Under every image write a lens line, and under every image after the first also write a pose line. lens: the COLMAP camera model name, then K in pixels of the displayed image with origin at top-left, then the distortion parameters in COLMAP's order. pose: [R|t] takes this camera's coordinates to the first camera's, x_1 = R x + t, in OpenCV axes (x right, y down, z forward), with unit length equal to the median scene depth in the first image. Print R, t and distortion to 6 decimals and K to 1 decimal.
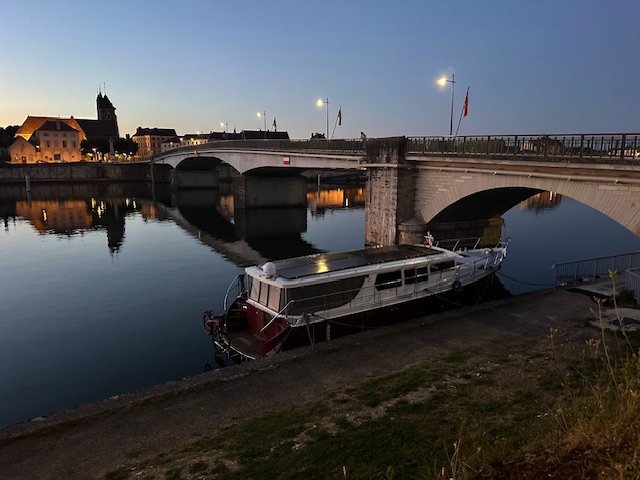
lens RADIAL K [[453.1, 0, 320.6], [0, 453.1, 235.6], [0, 0, 1]] dist [0.060967, -0.018672]
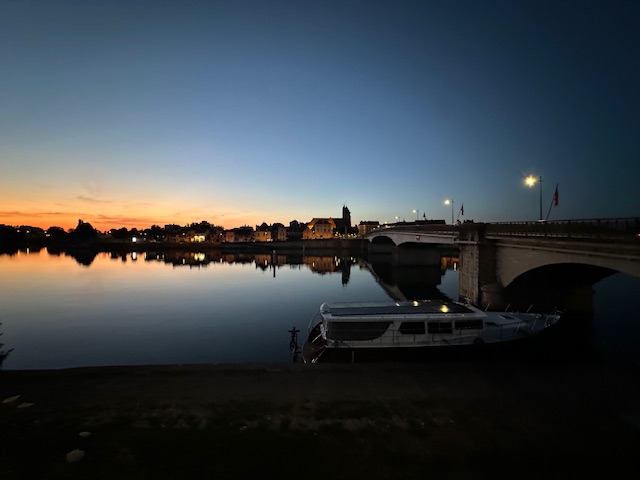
lens RADIAL K [[256.4, 0, 320.0], [0, 256.4, 241.4], [0, 0, 1]] dist [-0.009120, -0.000011]
pose [[0.846734, 0.007867, -0.531958, 0.159861], [-0.085438, 0.988924, -0.121370, -0.020381], [0.525111, 0.148217, 0.838027, 0.083800]]
